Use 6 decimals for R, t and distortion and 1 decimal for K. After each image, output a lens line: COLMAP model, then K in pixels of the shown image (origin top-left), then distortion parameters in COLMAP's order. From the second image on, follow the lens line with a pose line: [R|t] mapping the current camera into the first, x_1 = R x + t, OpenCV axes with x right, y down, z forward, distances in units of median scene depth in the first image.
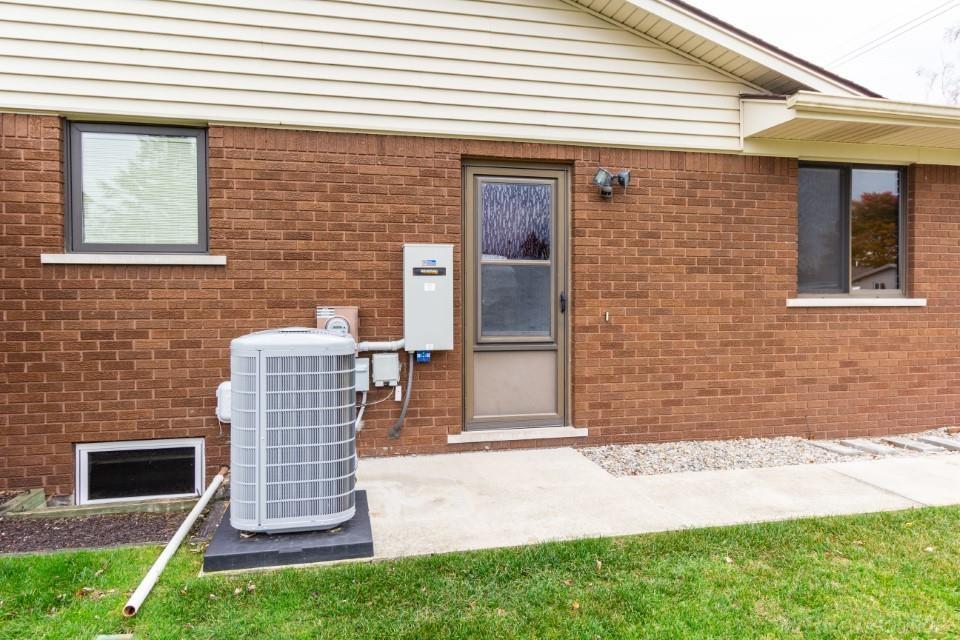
lens RADIAL K [[624.4, 0, 480.3], [0, 624.4, 309.6], [0, 0, 1]] dist [0.003418, 0.001578]
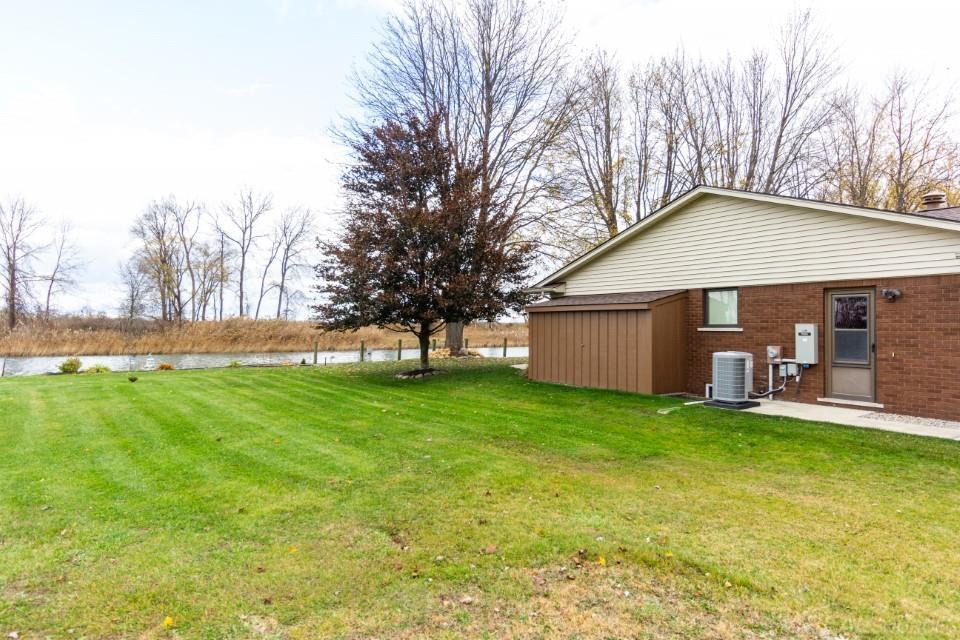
lens RADIAL K [[582.1, 0, 479.7], [0, 582.1, 319.3], [0, 0, 1]] dist [-0.000293, -0.000633]
pose [[0.344081, -0.007353, -0.938911, 1.680906], [-0.025162, 0.999538, -0.017048, -0.043641], [0.938603, 0.029491, 0.343737, -1.107659]]
